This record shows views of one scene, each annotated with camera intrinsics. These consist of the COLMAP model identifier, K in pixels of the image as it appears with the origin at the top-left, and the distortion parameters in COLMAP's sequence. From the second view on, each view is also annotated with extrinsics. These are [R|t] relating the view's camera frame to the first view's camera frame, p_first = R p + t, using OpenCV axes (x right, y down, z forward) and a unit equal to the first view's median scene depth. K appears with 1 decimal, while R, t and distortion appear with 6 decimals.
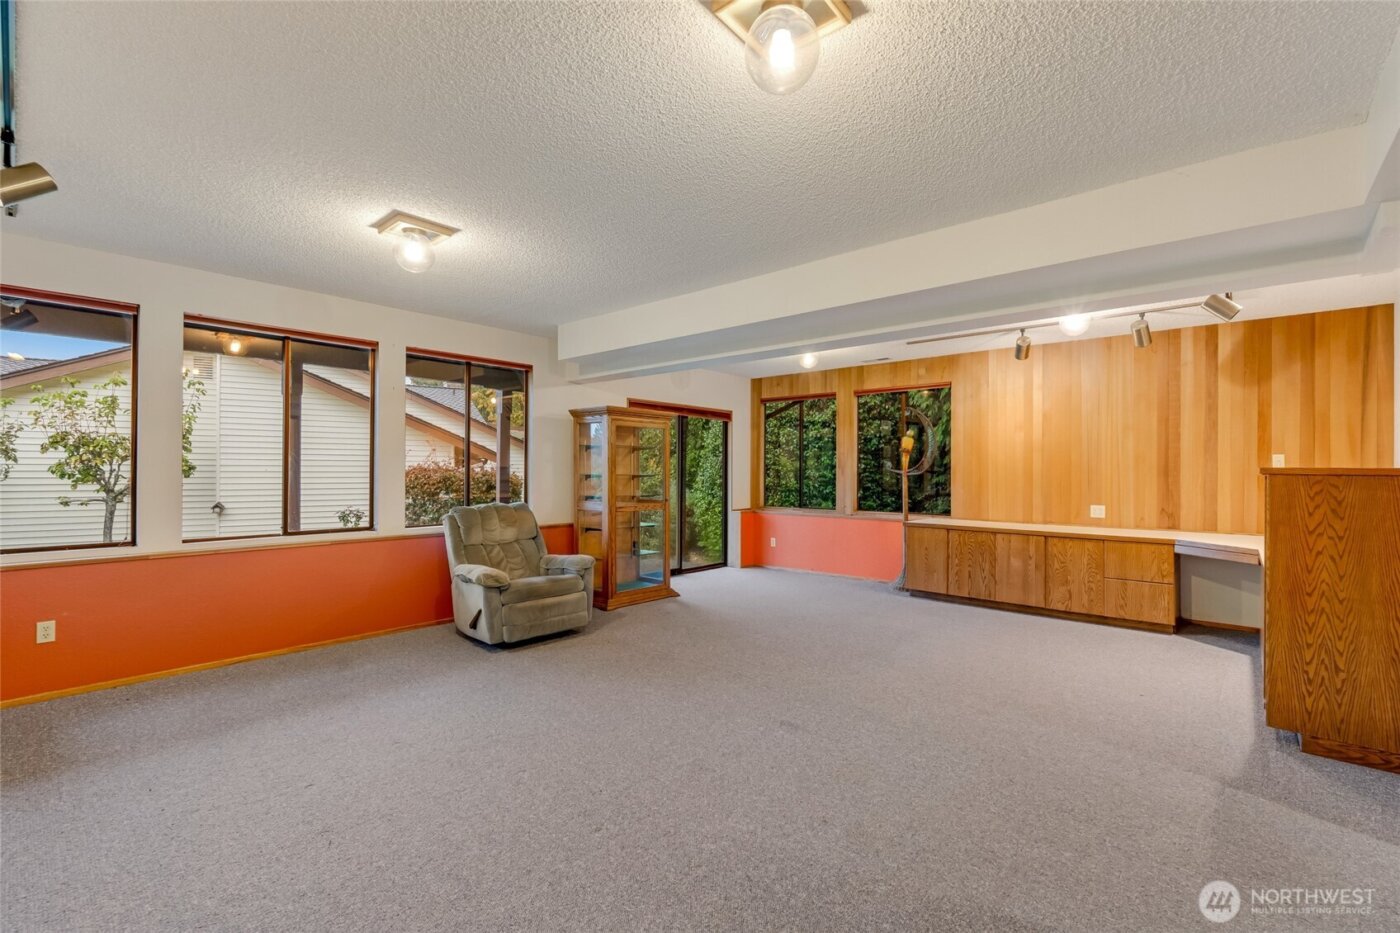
lens RADIAL K [[617.2, 0, 700.0], [0, 617.2, 466.5], [0, 0, 1]] dist [-0.001264, -0.000114]
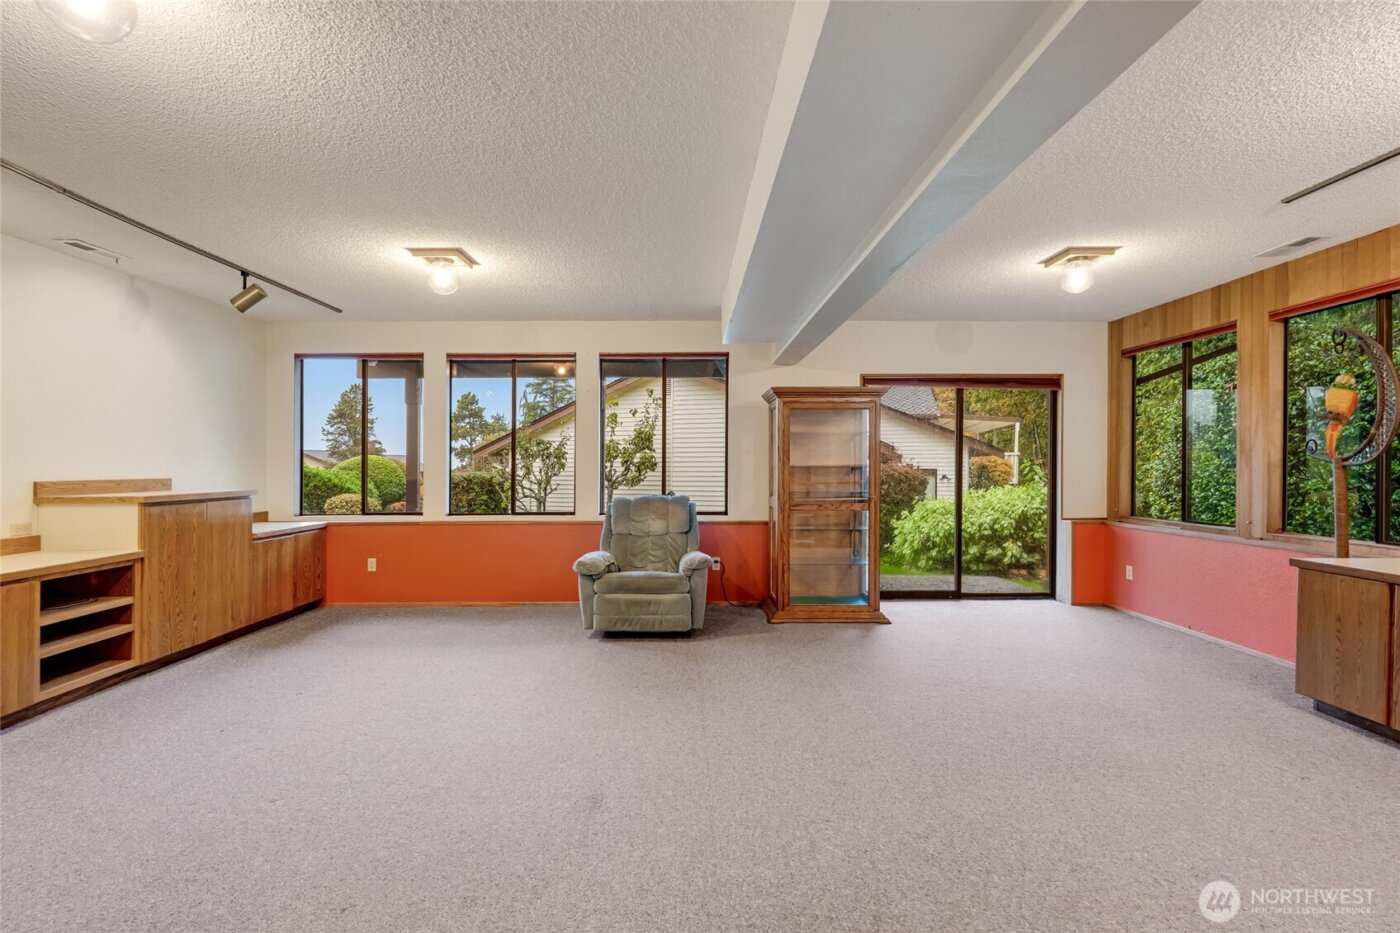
lens RADIAL K [[629.9, 0, 700.0], [0, 629.9, 466.5], [0, 0, 1]] dist [-0.002757, -0.000690]
pose [[0.659426, -0.005932, -0.751746, 0.336187], [0.010297, 0.999946, 0.001142, 0.008087], [0.751699, -0.008494, 0.659452, 0.254407]]
